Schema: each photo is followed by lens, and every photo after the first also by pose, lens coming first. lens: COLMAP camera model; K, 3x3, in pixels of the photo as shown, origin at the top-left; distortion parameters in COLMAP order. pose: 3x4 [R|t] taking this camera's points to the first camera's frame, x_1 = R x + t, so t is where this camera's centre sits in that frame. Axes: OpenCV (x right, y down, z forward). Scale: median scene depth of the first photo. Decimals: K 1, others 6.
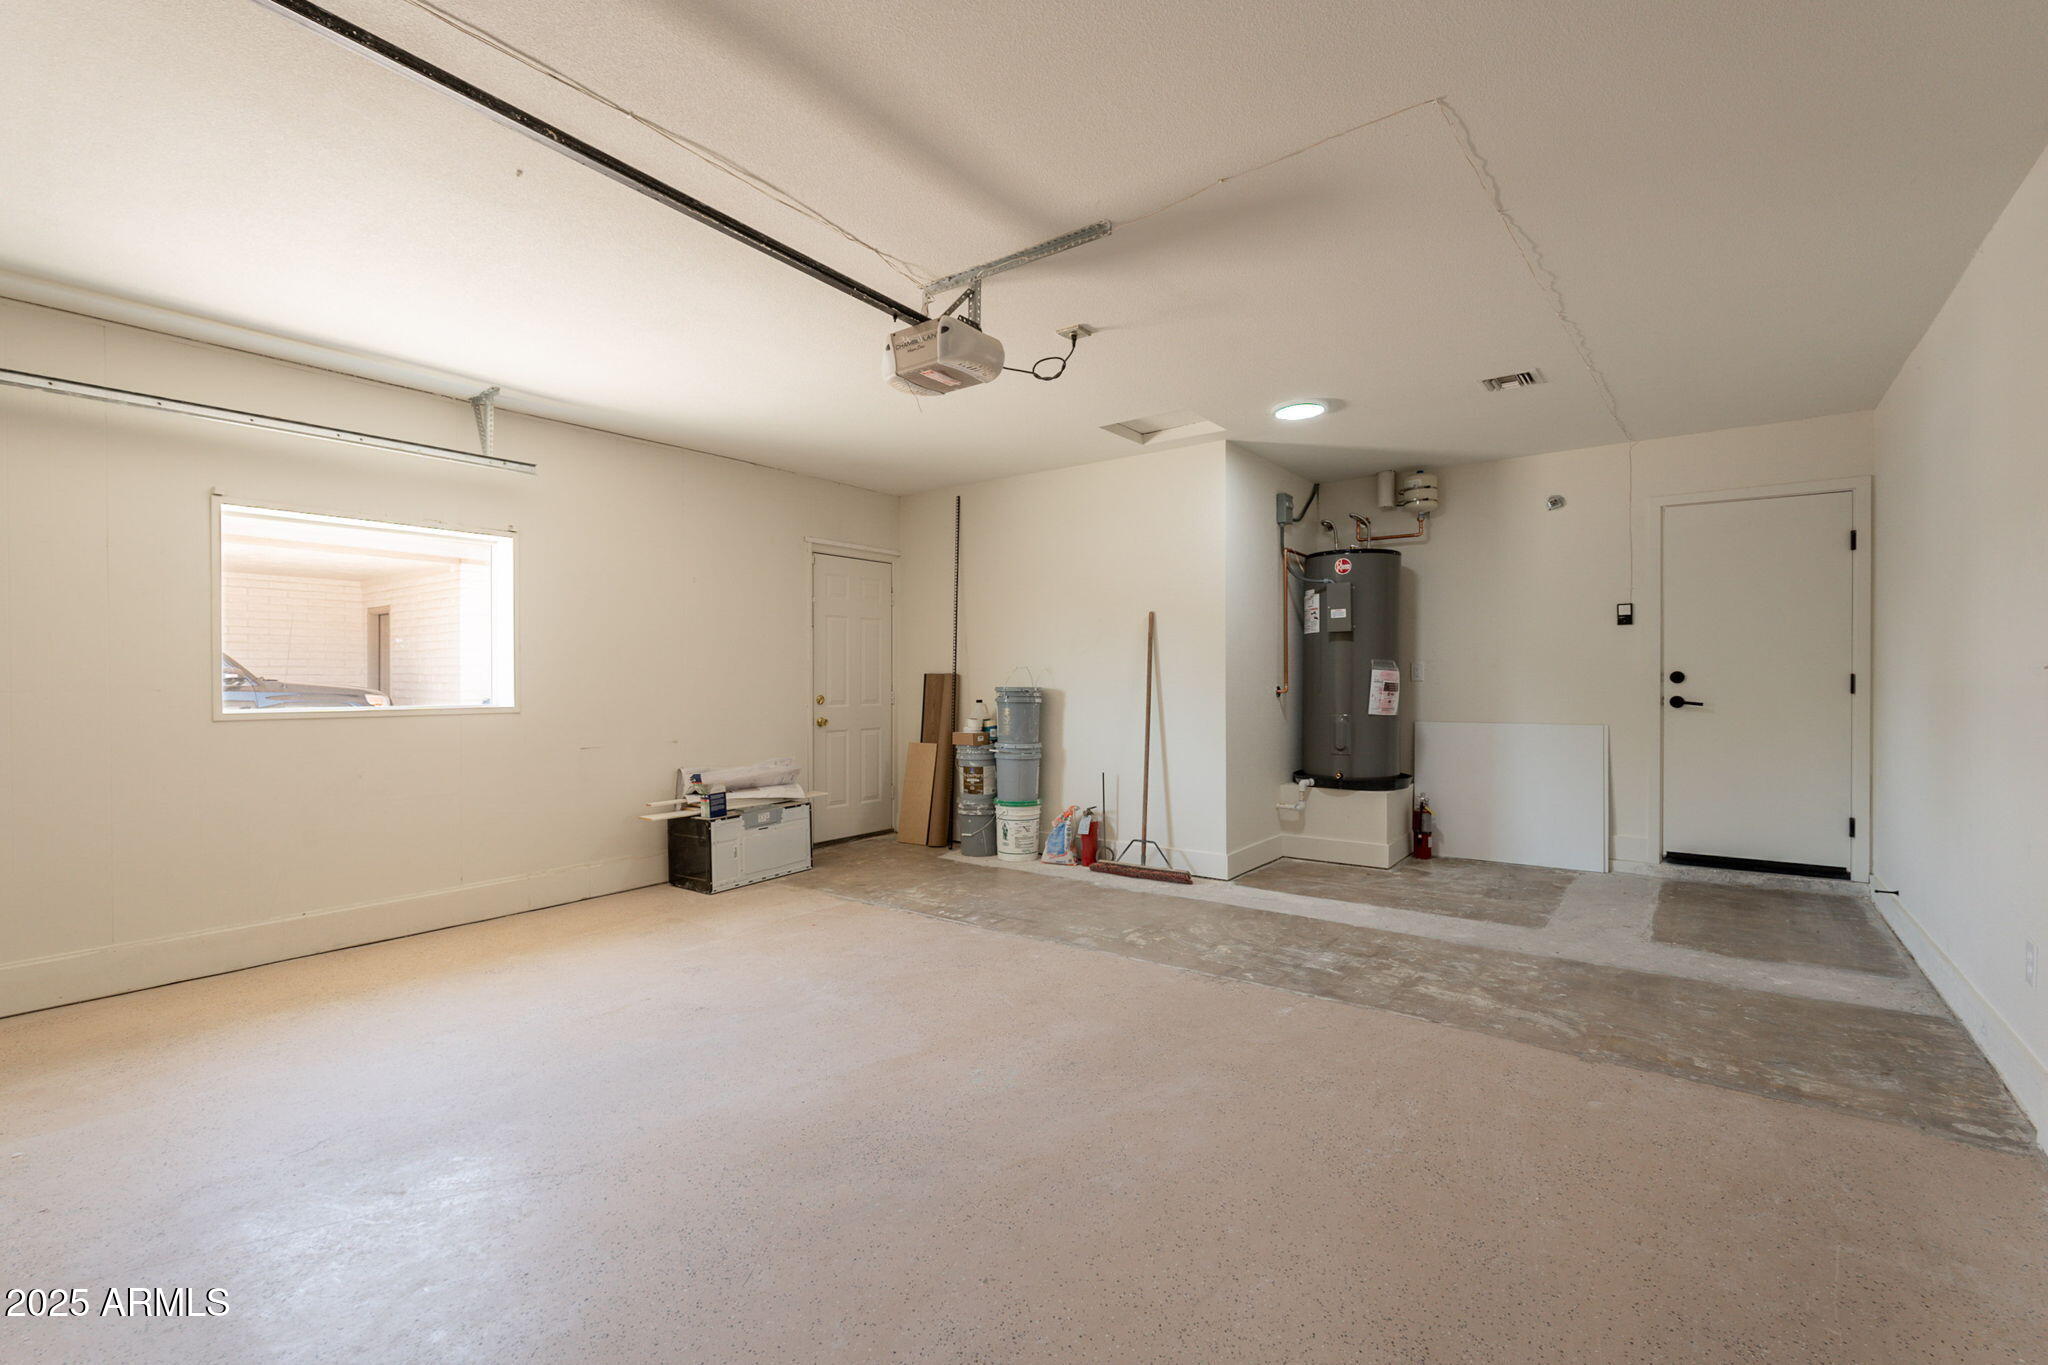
lens RADIAL K [[902.9, 0, 1020.7], [0, 902.9, 687.6], [0, 0, 1]] dist [-0.002877, -0.000387]
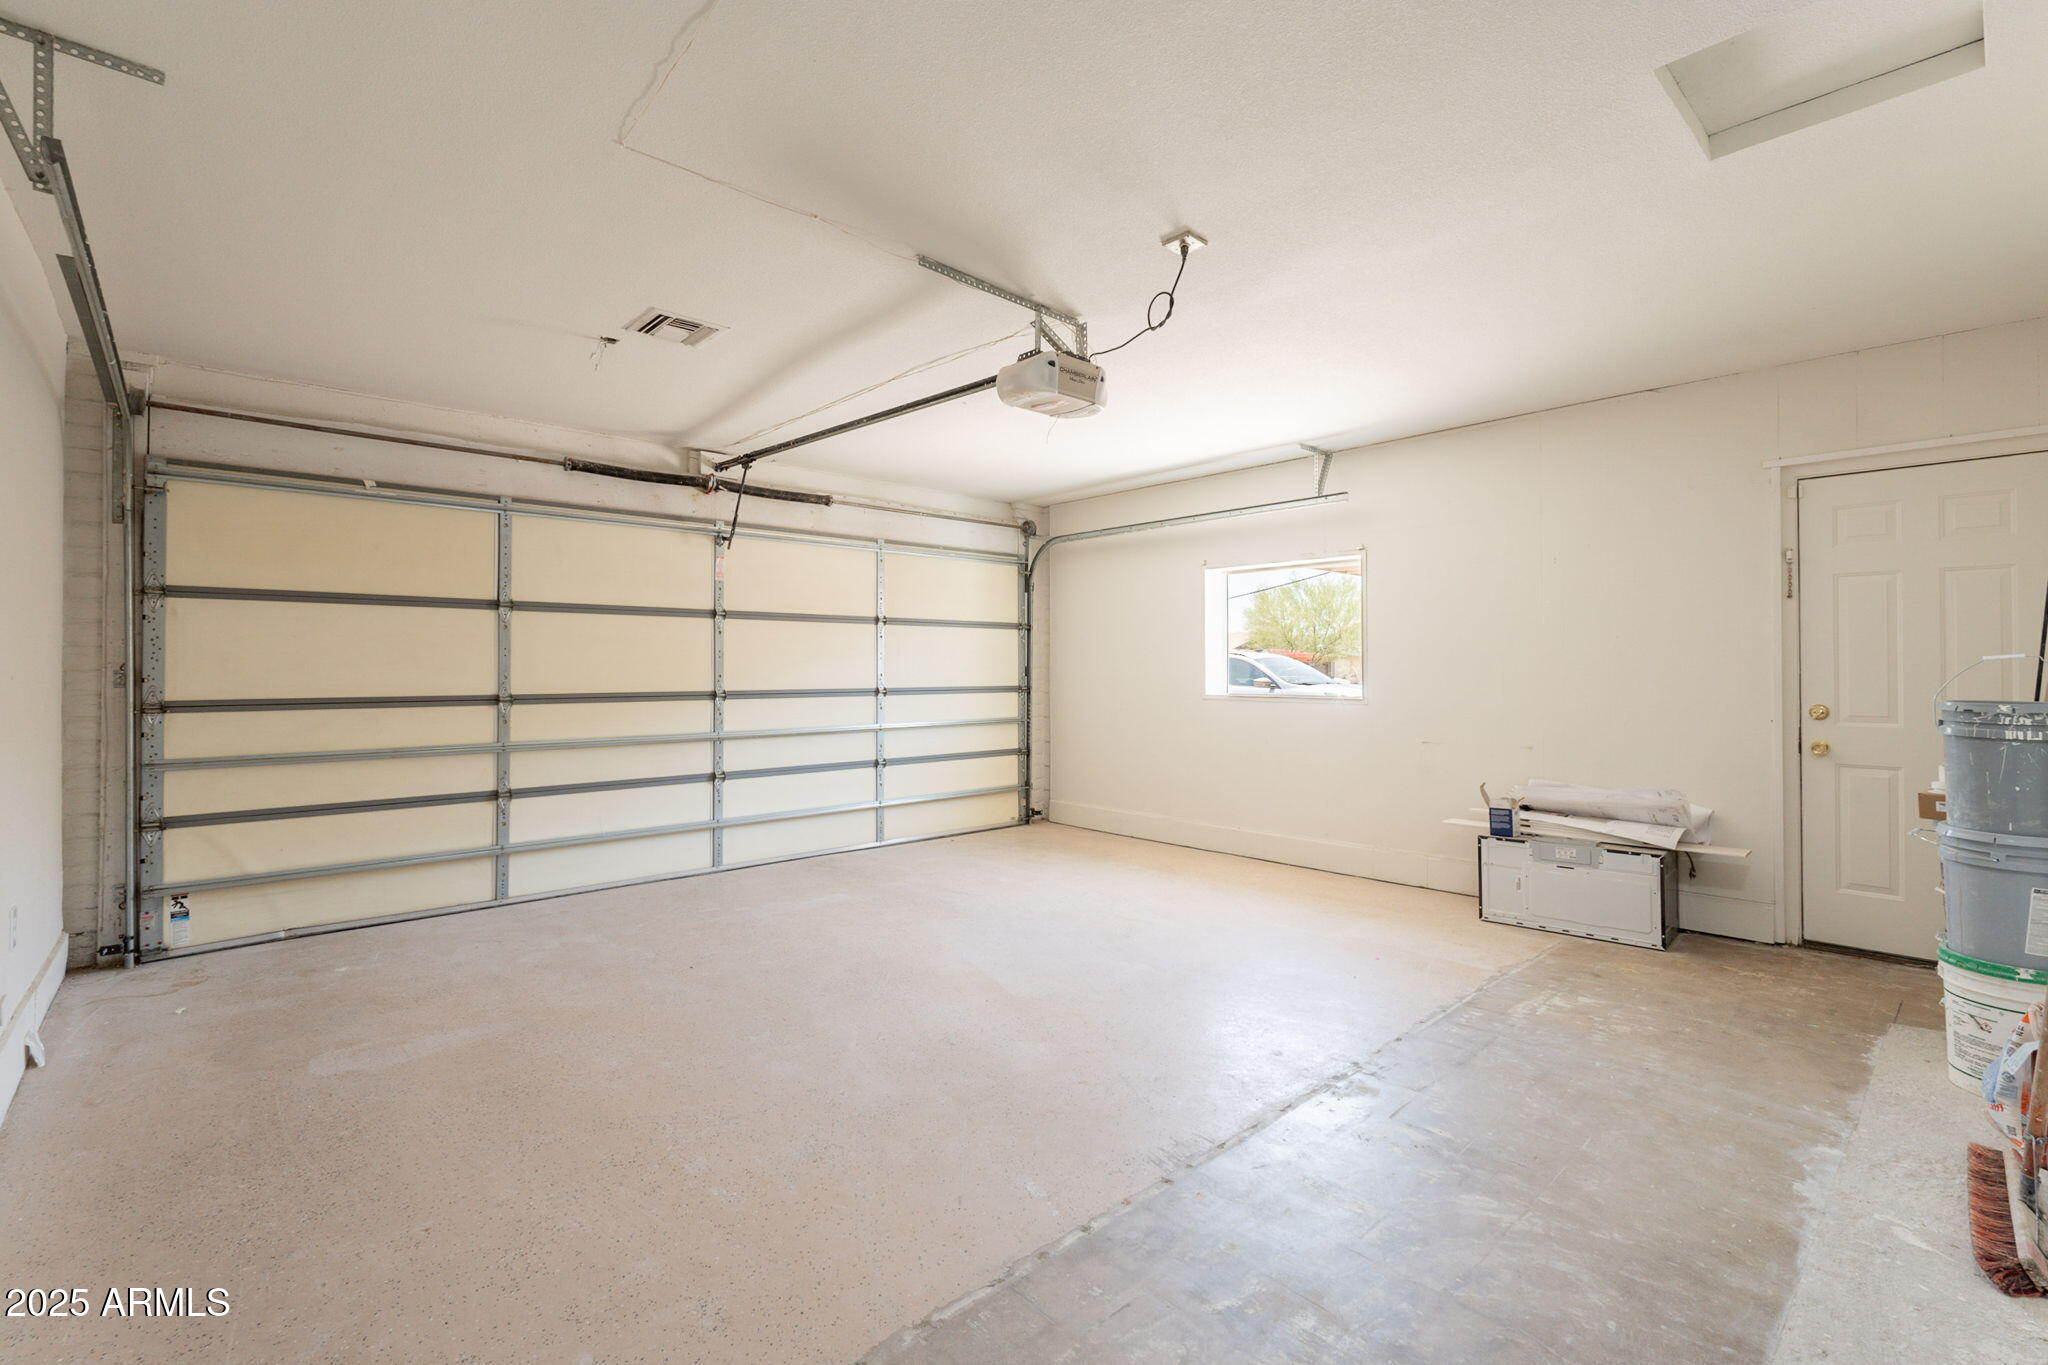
lens RADIAL K [[902.9, 0, 1020.9], [0, 902.9, 664.7], [0, 0, 1]] dist [-0.002877, -0.000387]
pose [[-0.184833, -0.003182, -0.982765, 0.679899], [-0.010596, 0.999943, -0.001245, -0.017333], [0.982713, 0.010184, -0.184856, 0.797974]]
